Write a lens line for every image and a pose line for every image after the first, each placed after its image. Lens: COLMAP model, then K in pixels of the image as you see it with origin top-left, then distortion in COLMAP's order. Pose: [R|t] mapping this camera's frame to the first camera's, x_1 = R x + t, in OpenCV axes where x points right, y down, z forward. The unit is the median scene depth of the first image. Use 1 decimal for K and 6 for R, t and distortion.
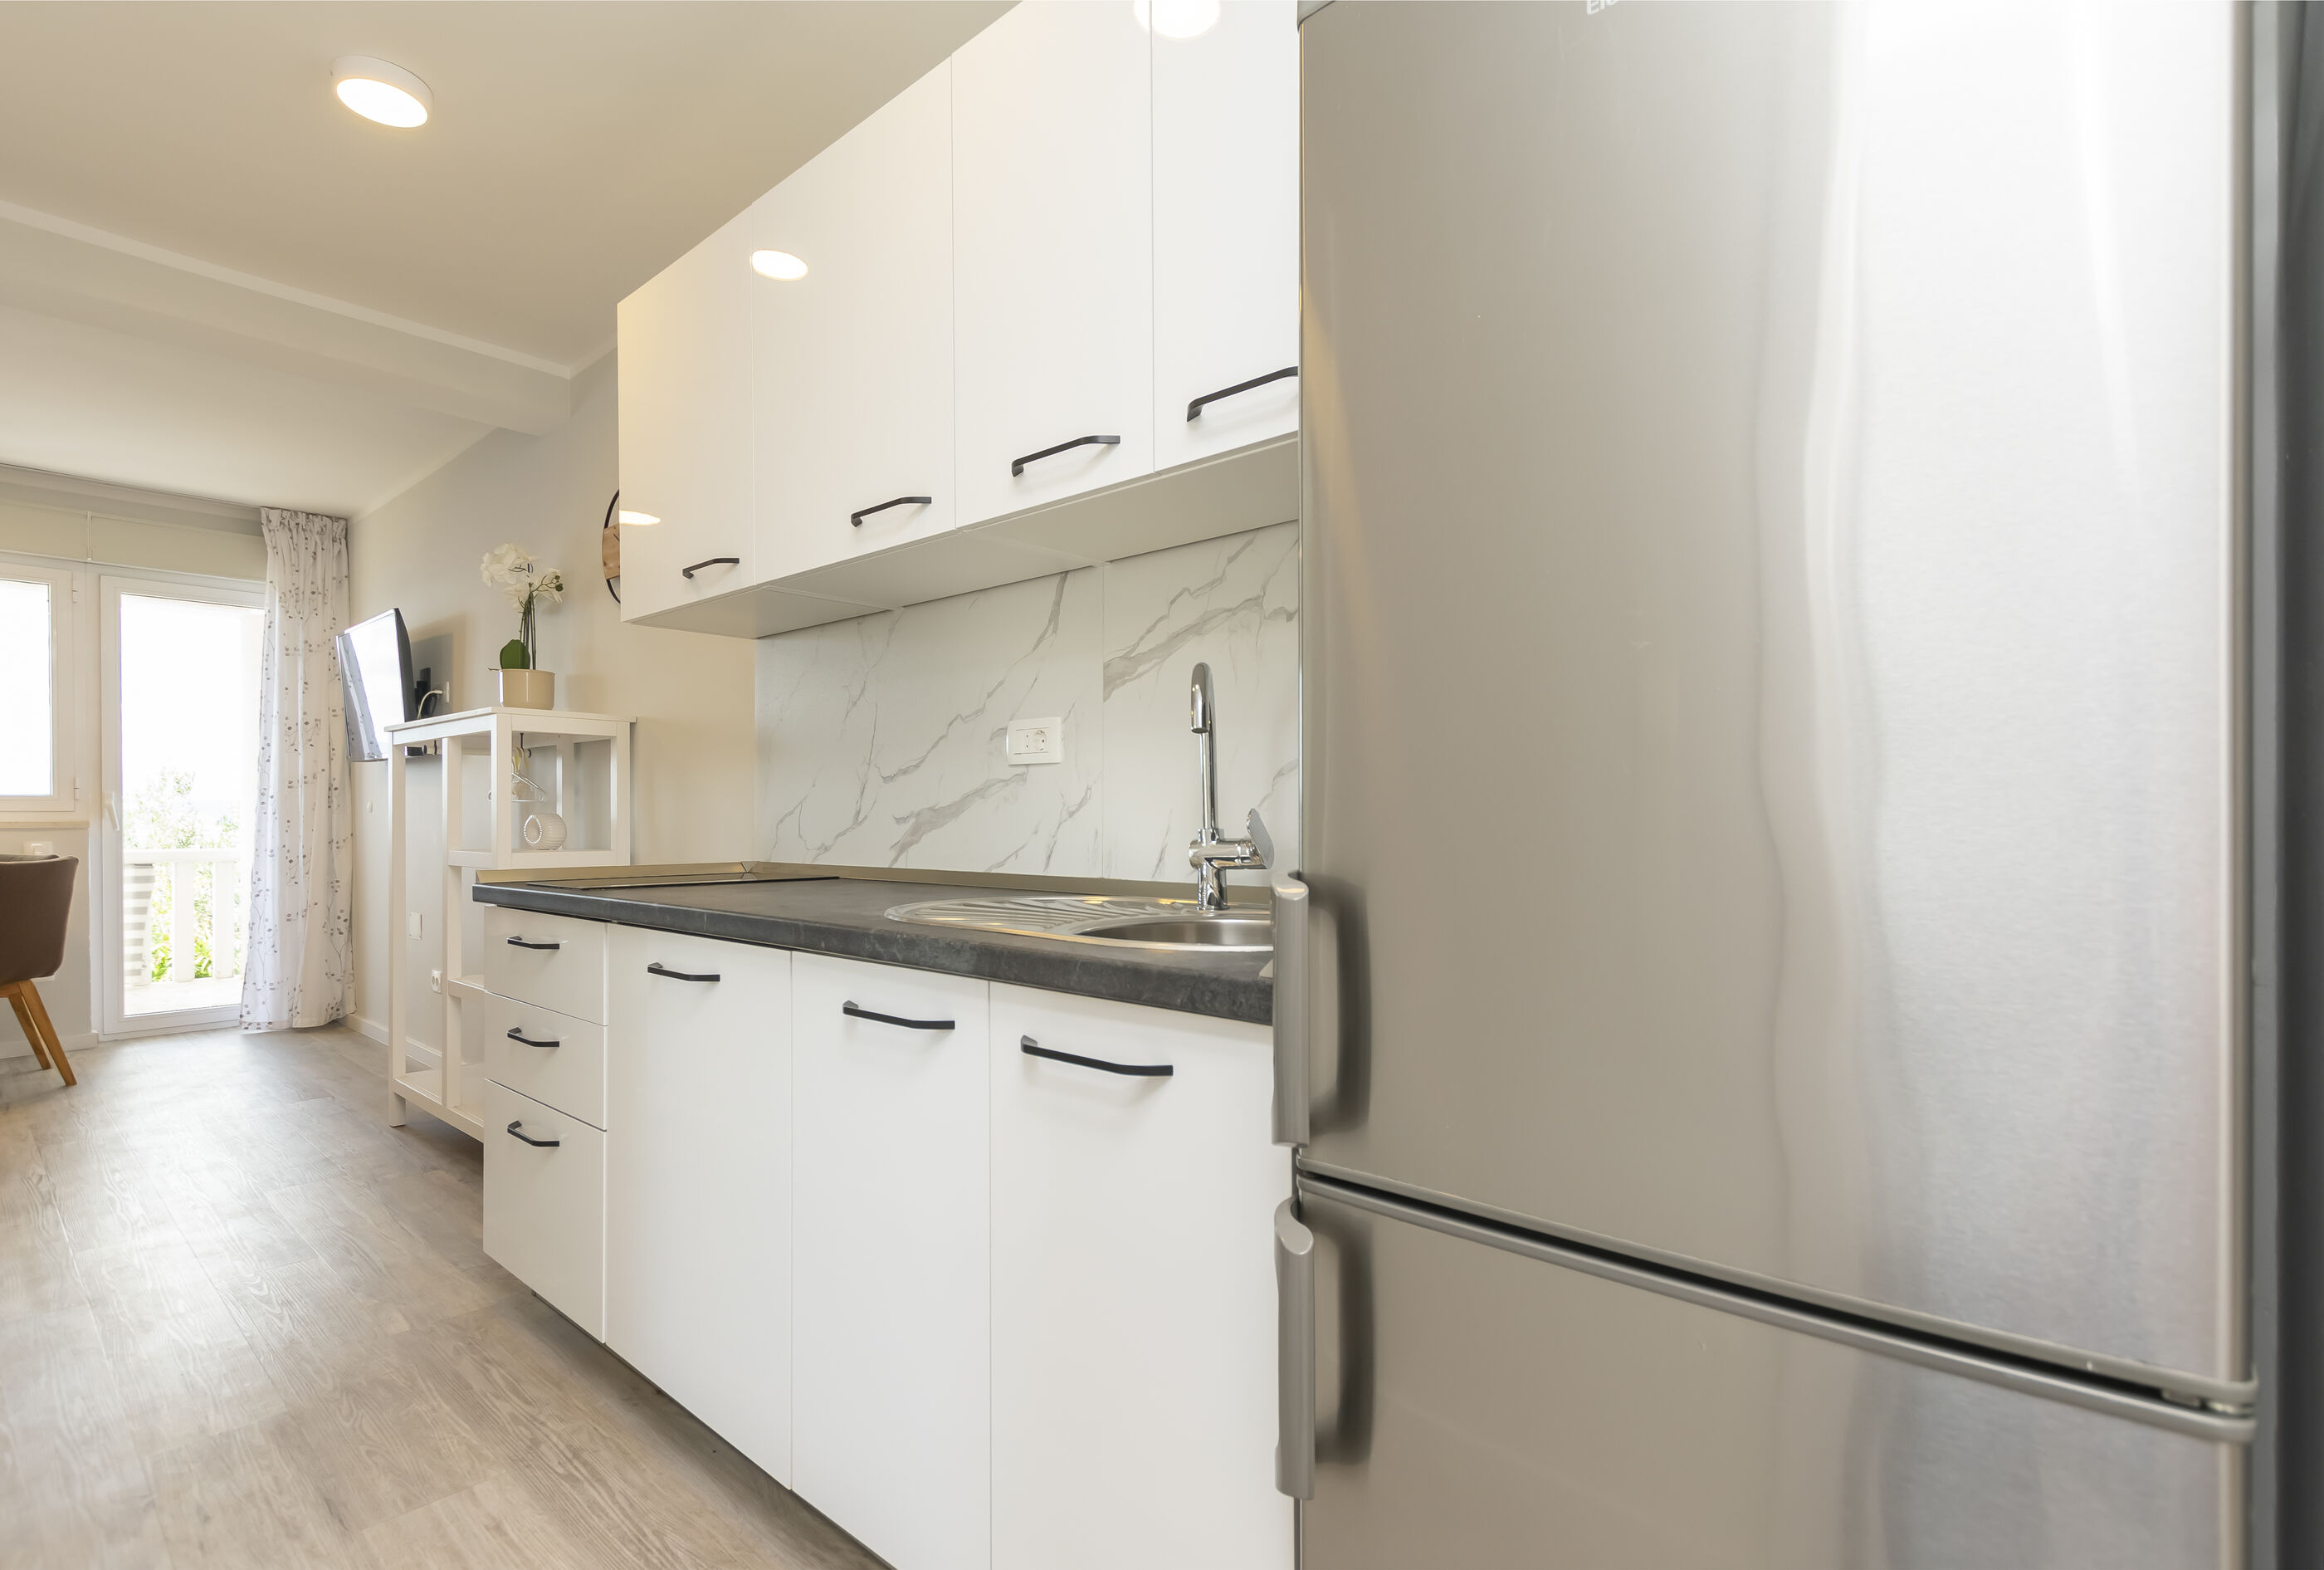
lens RADIAL K [[1021.8, 0, 1162.5], [0, 1021.8, 791.7], [0, 0, 1]] dist [0.000452, 0.000007]
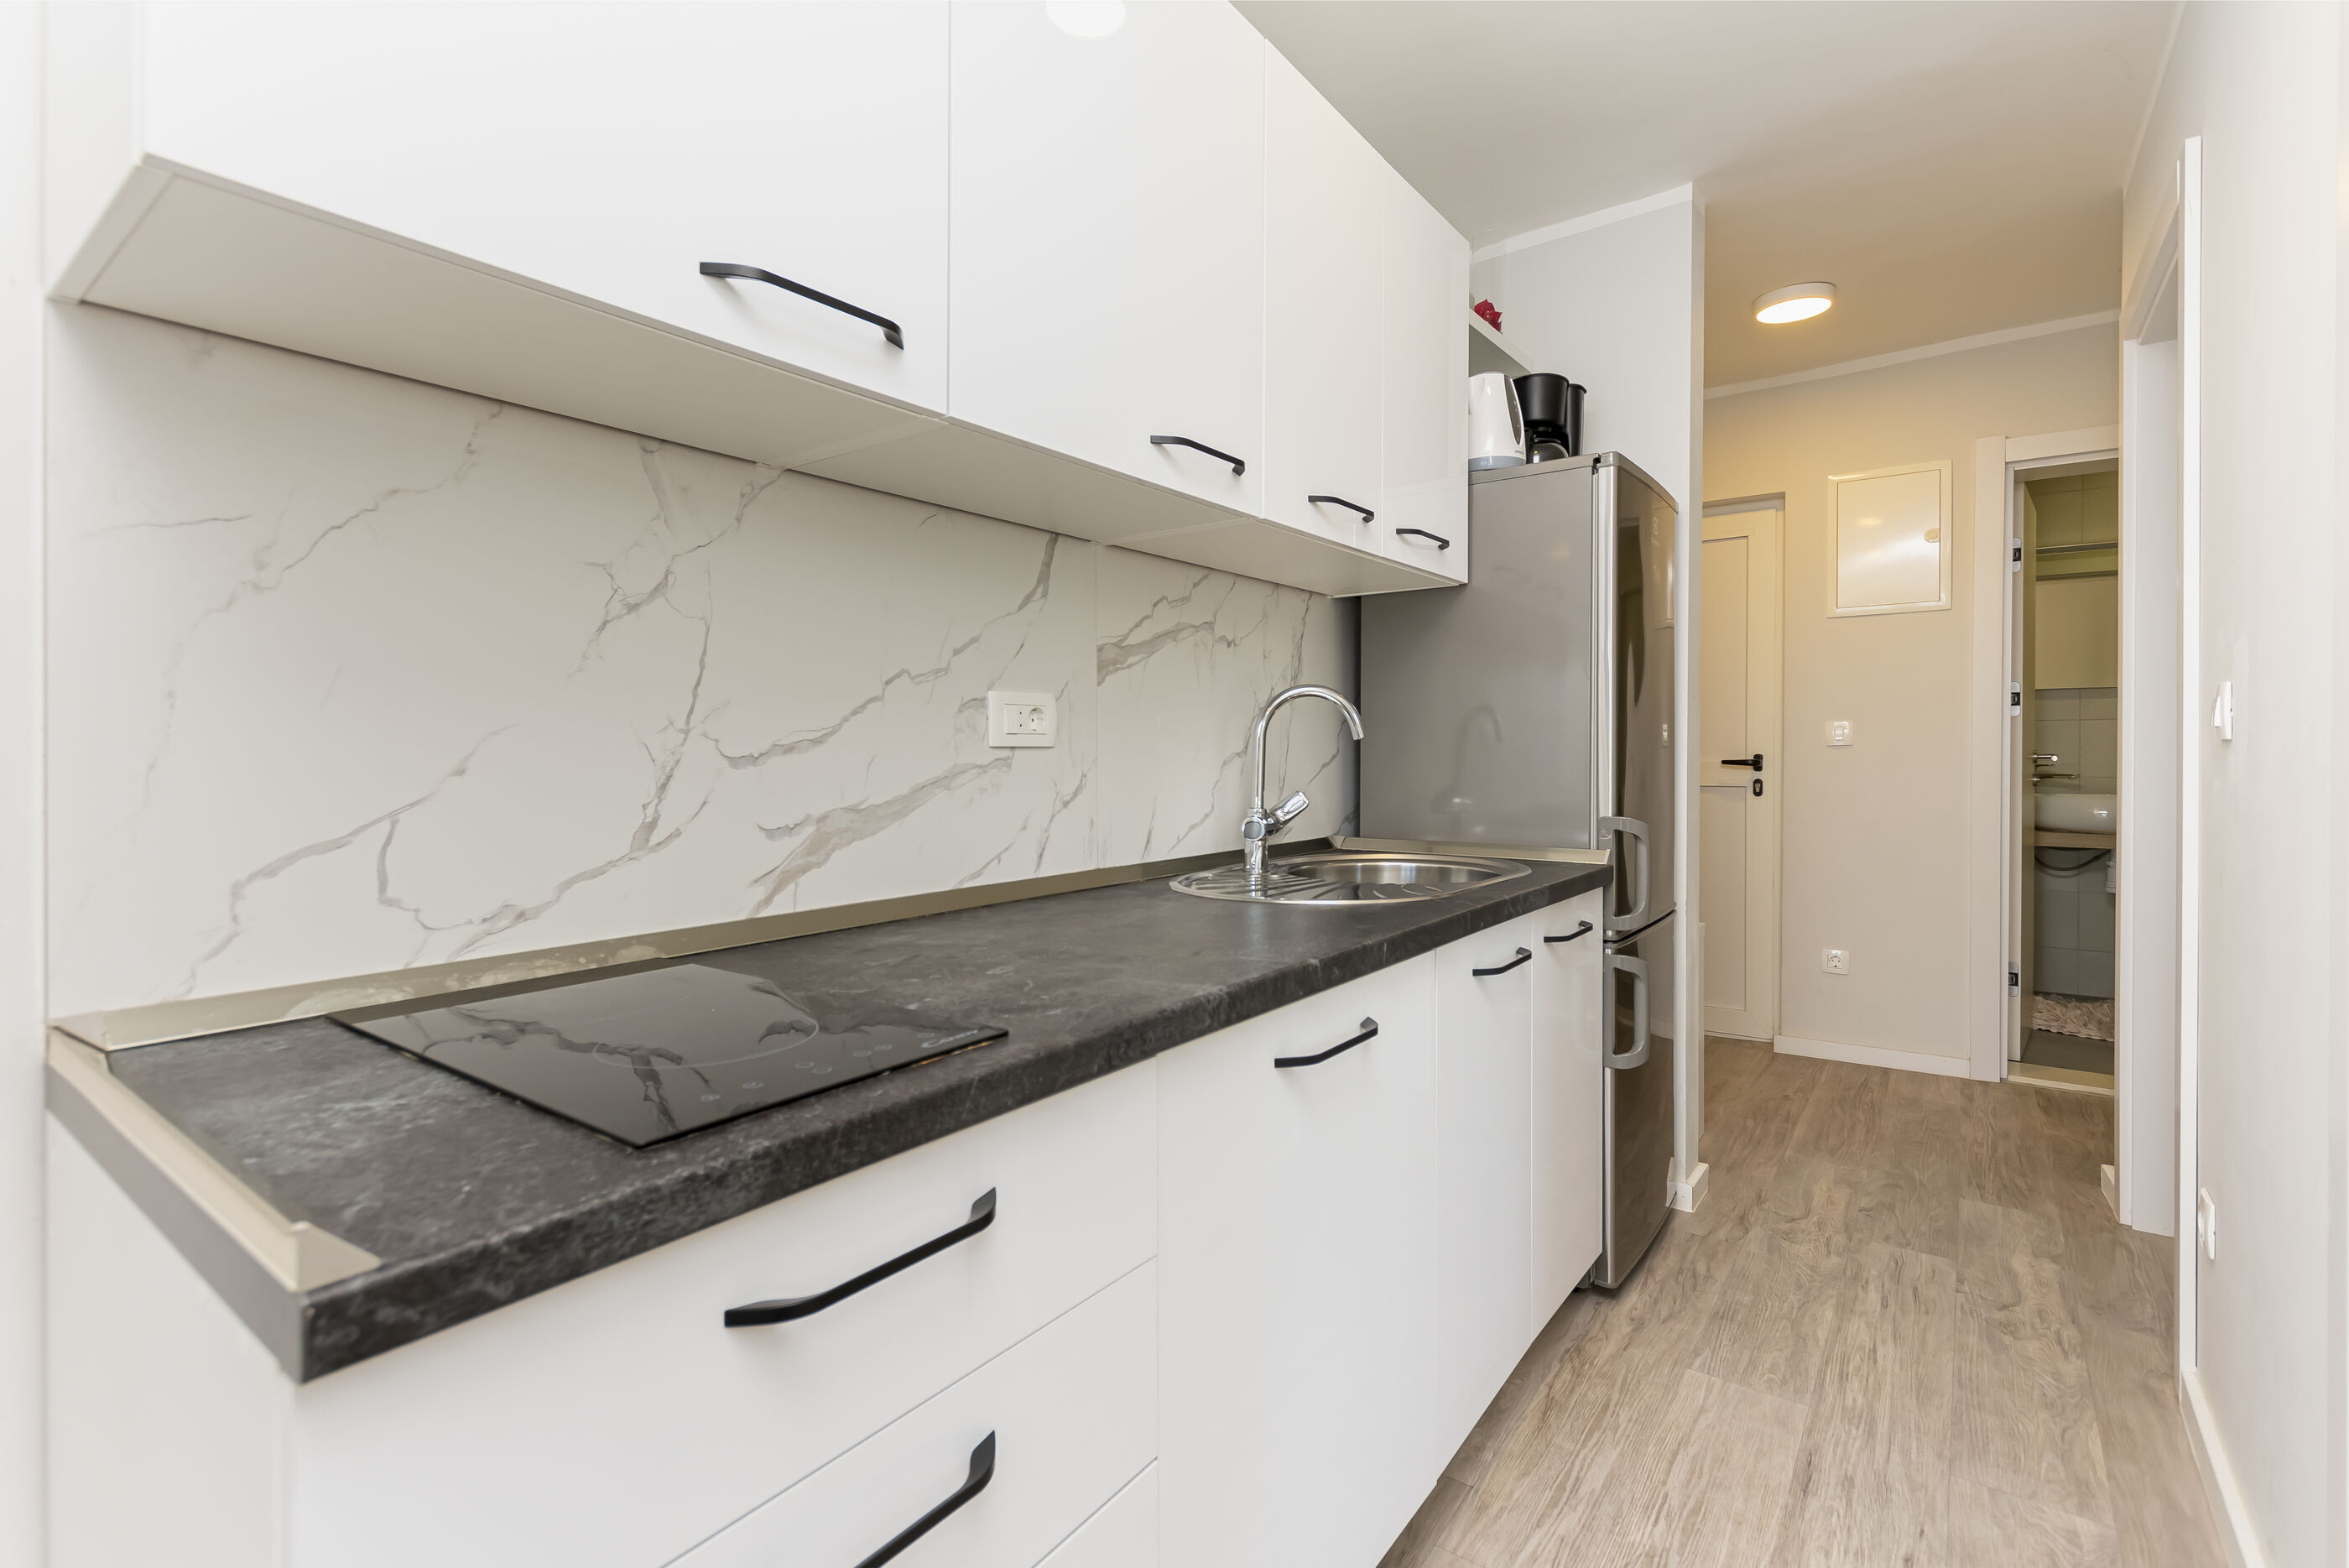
lens RADIAL K [[1011.5, 0, 1174.8], [0, 1011.5, 772.5], [0, 0, 1]] dist [0.003321, 0.000145]
pose [[-0.026398, -0.003130, 0.999647, -0.942758], [0.002151, 0.999993, 0.003188, -0.008239], [-0.999649, 0.002234, -0.026391, 0.884074]]
